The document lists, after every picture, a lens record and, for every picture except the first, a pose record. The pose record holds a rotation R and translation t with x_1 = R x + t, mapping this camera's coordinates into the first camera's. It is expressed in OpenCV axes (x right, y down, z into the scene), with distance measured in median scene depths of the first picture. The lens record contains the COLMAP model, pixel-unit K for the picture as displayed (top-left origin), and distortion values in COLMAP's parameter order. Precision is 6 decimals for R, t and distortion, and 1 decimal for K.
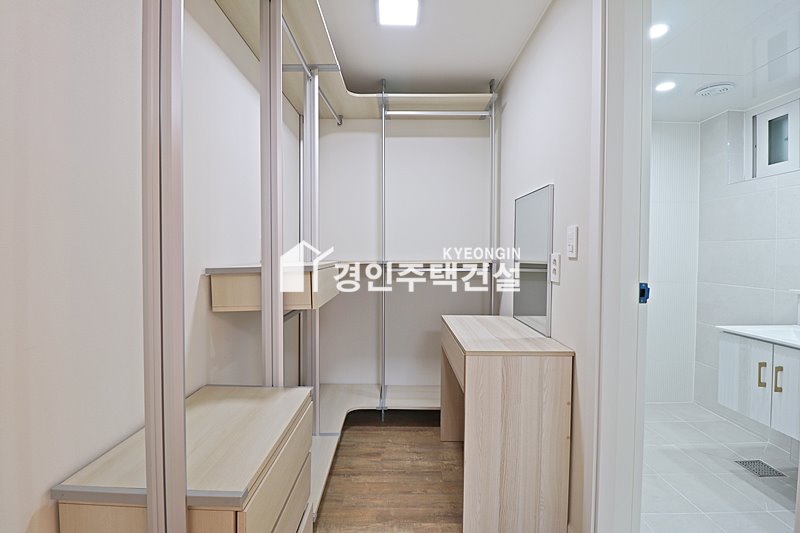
lens RADIAL K [[374.5, 0, 398.3], [0, 374.5, 258.6], [0, 0, 1]] dist [-0.001398, -0.012894]
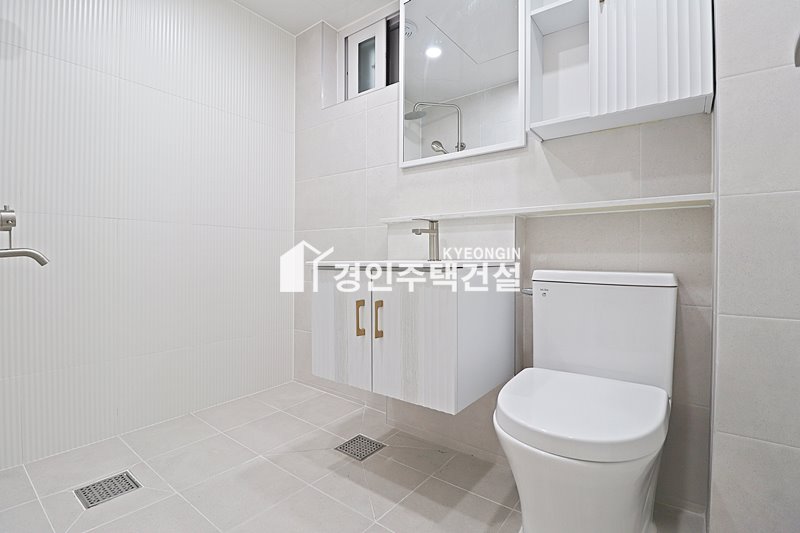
lens RADIAL K [[374.5, 0, 398.3], [0, 374.5, 258.6], [0, 0, 1]] dist [-0.001398, -0.012894]
pose [[0.617393, -0.005014, 0.786639, 0.375912], [0.015099, 0.999871, -0.005478, 0.163125], [-0.786510, 0.015260, 0.617389, 0.398508]]
